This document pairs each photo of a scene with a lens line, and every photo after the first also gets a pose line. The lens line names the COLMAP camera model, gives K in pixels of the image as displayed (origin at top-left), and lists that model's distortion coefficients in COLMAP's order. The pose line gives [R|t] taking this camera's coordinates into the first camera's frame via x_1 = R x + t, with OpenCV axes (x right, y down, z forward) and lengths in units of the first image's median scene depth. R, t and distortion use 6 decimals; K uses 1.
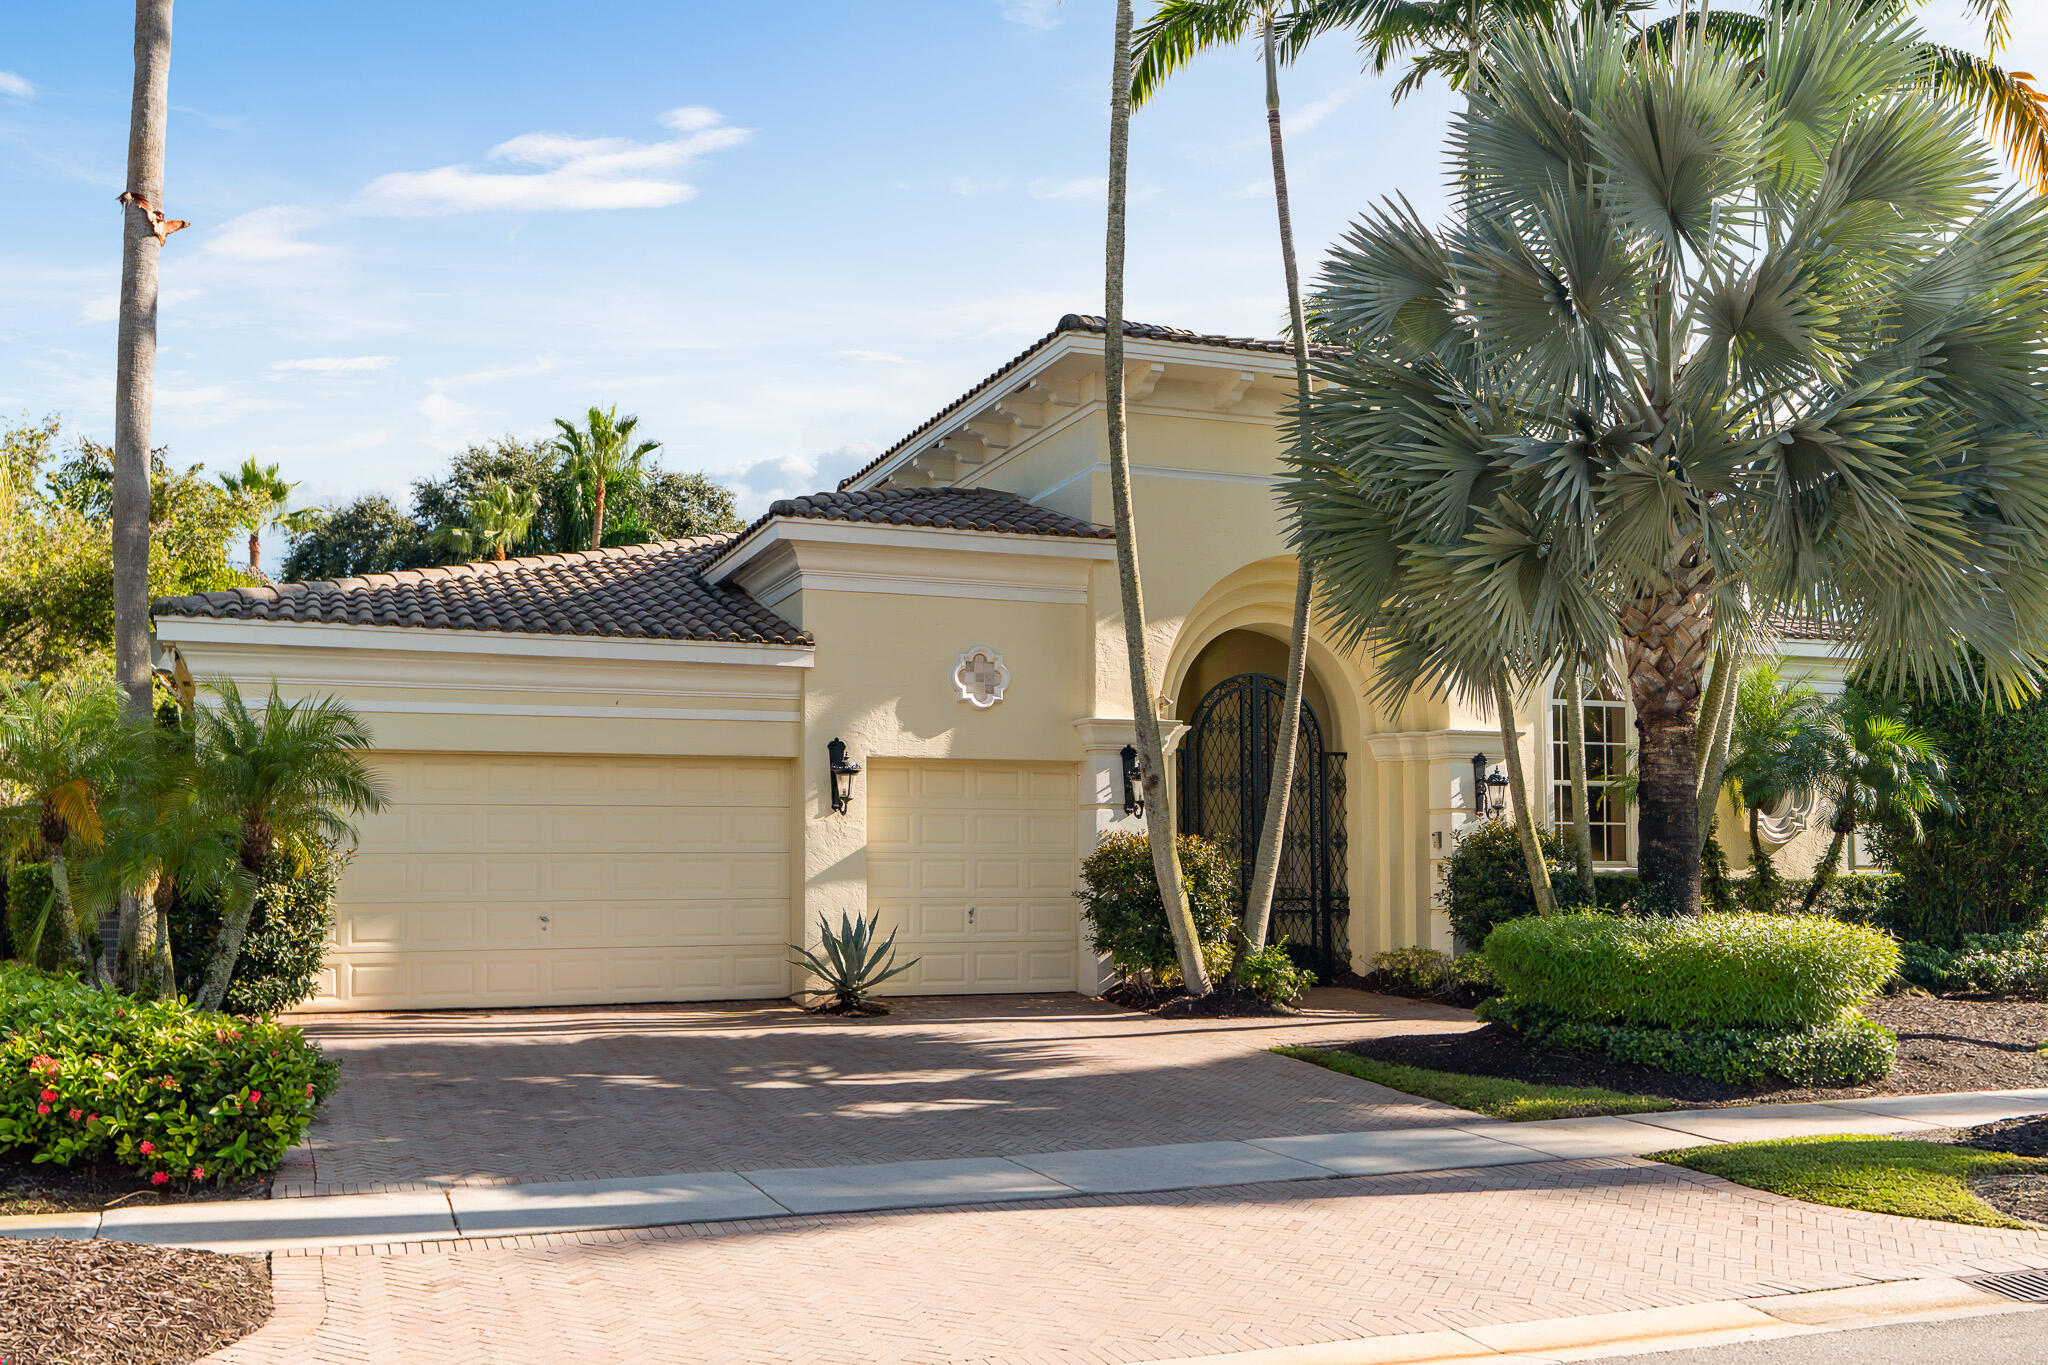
lens RADIAL K [[1781.9, 0, 1022.5], [0, 1781.9, 686.0], [0, 0, 1]] dist [-0.004925, -0.000710]
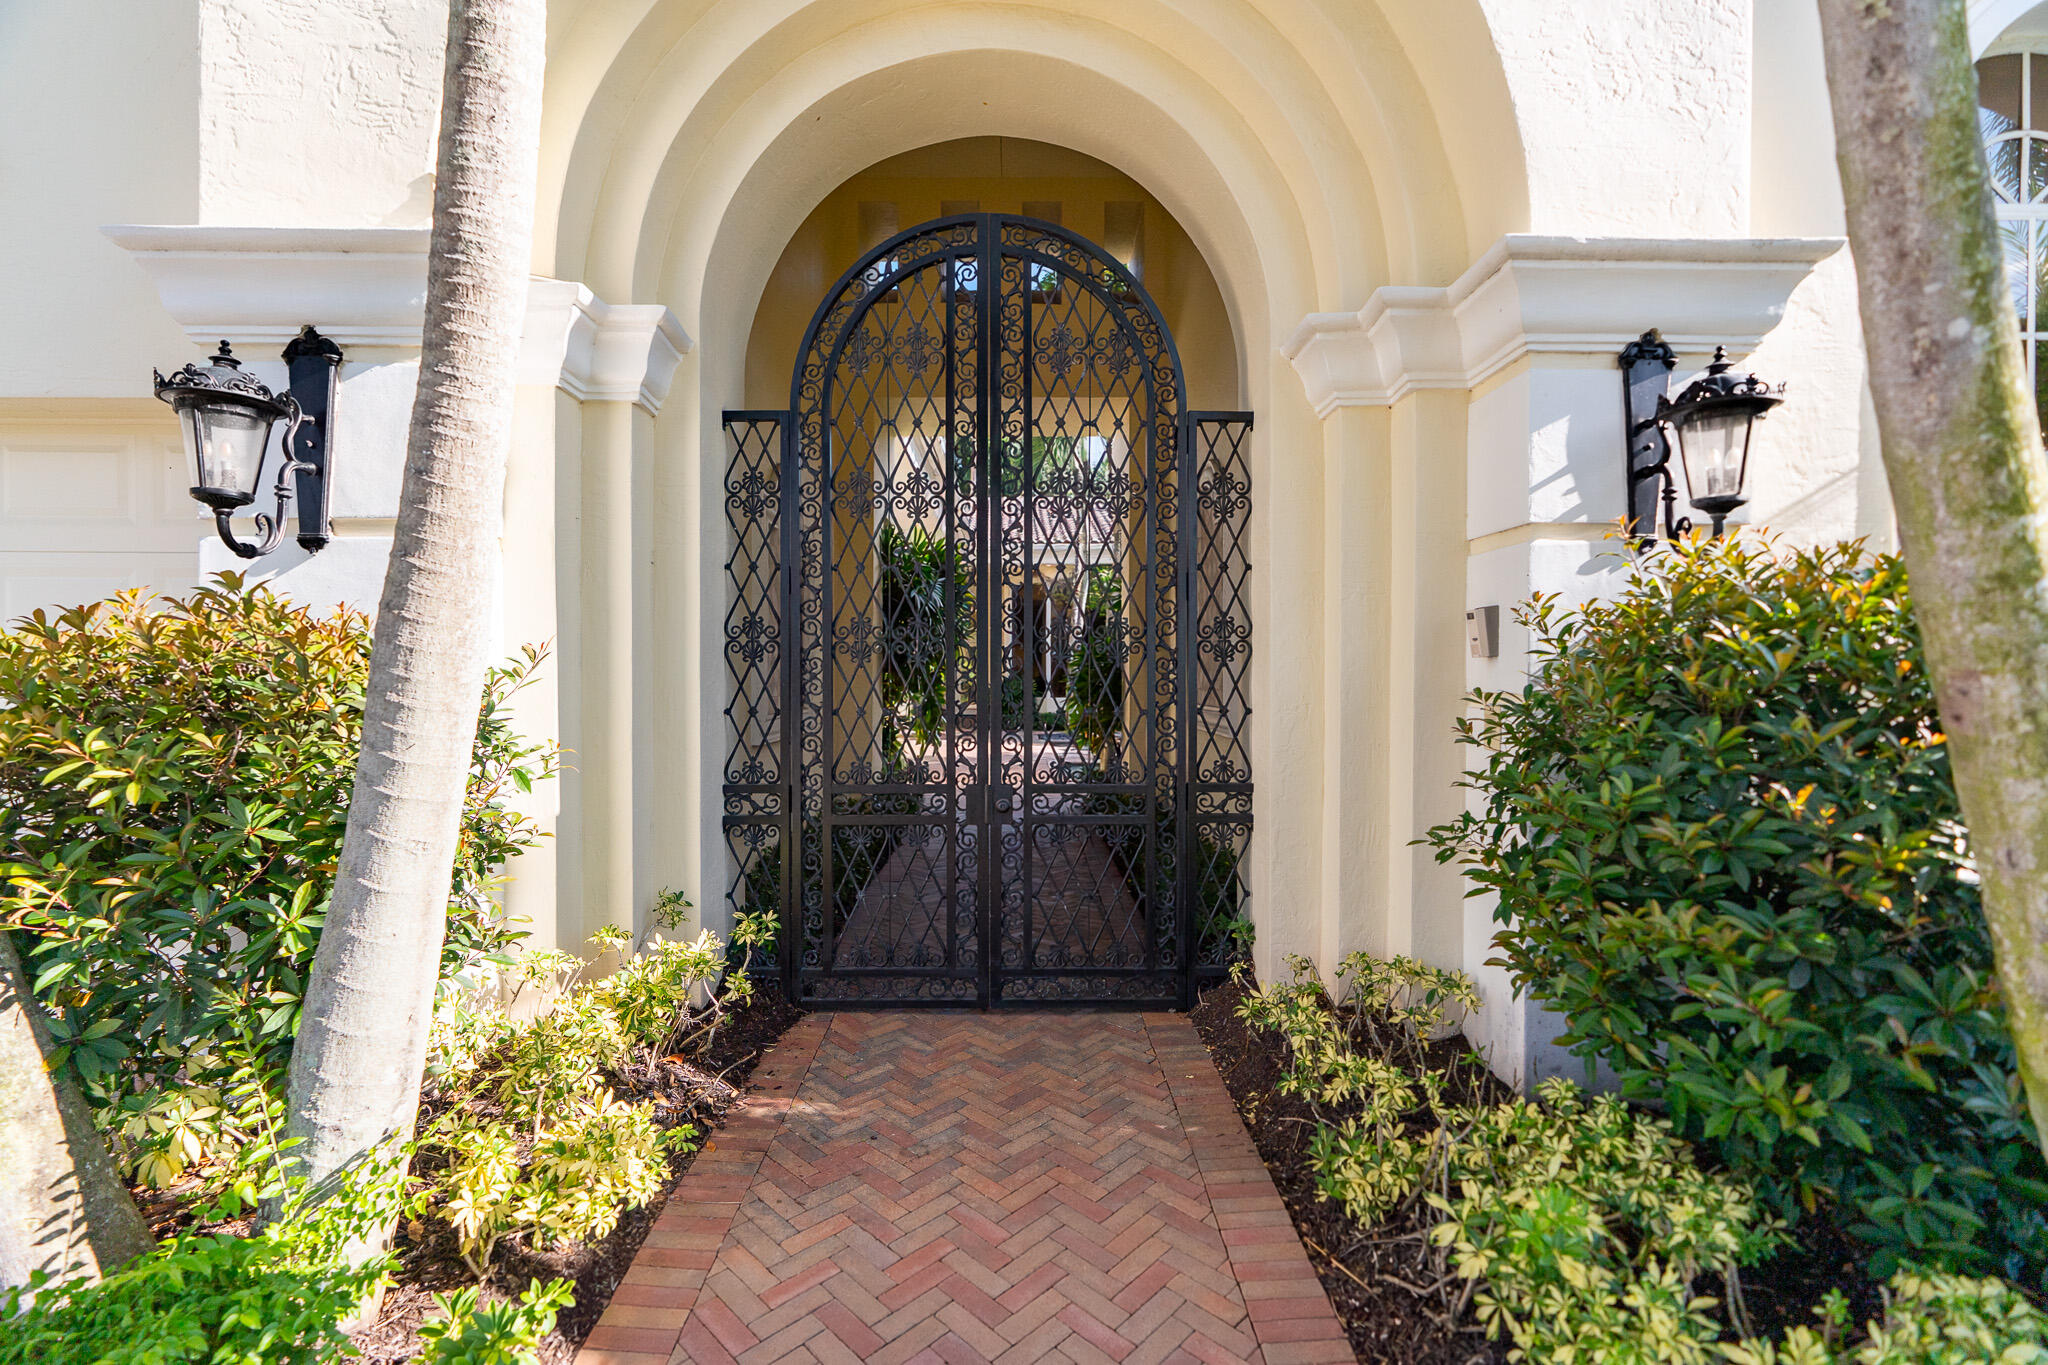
lens RADIAL K [[952.9, 0, 1029.3], [0, 952.9, 671.8], [0, 0, 1]] dist [-0.010143, 0.001070]
pose [[0.938203, -0.001012, -0.346083, 0.216059], [0.038587, 0.994067, 0.101698, 0.073380], [0.343927, -0.108768, 0.932676, 0.818005]]
